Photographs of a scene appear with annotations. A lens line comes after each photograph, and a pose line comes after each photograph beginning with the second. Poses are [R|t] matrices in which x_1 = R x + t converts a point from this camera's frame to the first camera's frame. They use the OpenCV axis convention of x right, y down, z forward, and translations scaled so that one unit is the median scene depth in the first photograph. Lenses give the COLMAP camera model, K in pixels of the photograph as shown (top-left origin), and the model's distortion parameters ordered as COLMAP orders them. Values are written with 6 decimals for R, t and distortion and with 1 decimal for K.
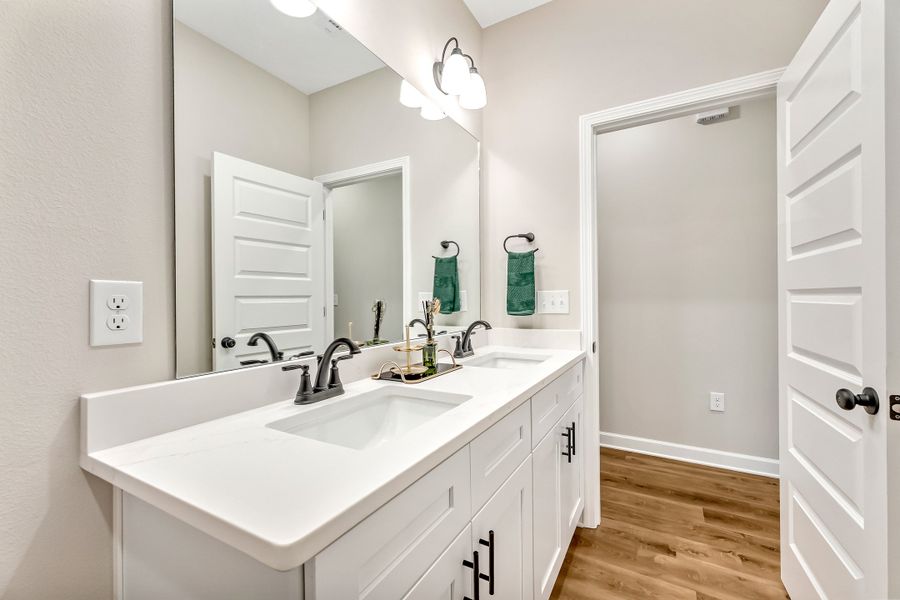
lens RADIAL K [[384.7, 0, 450.0], [0, 384.7, 300.0], [0, 0, 1]] dist [-0.000338, -0.000075]
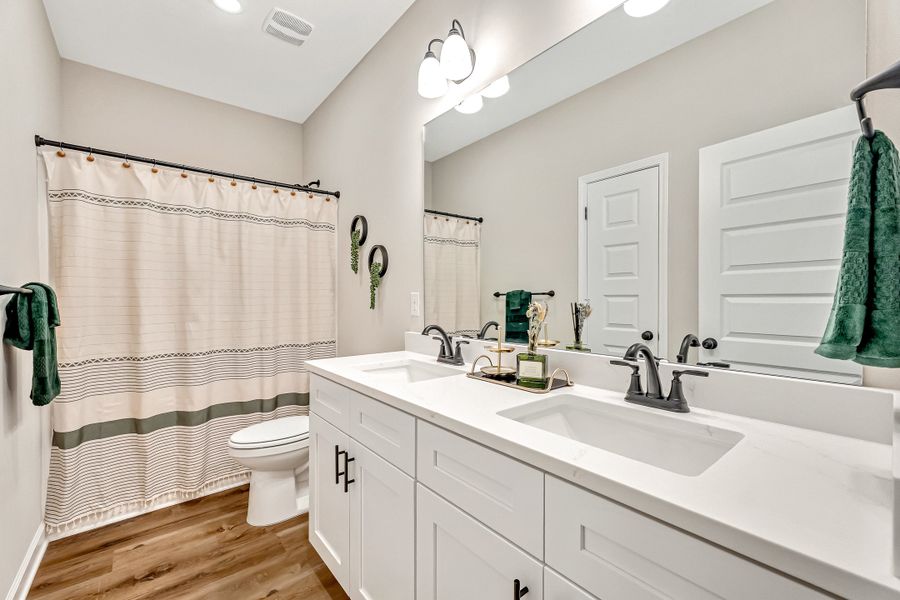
lens RADIAL K [[376.7, 0, 455.1], [0, 376.7, 298.5], [0, 0, 1]] dist [0.003286, 0.000153]
pose [[-0.353494, 0.005469, -0.935421, 0.703863], [0.000583, 0.999984, 0.005626, -0.010170], [0.935437, 0.001444, -0.353491, 1.031569]]
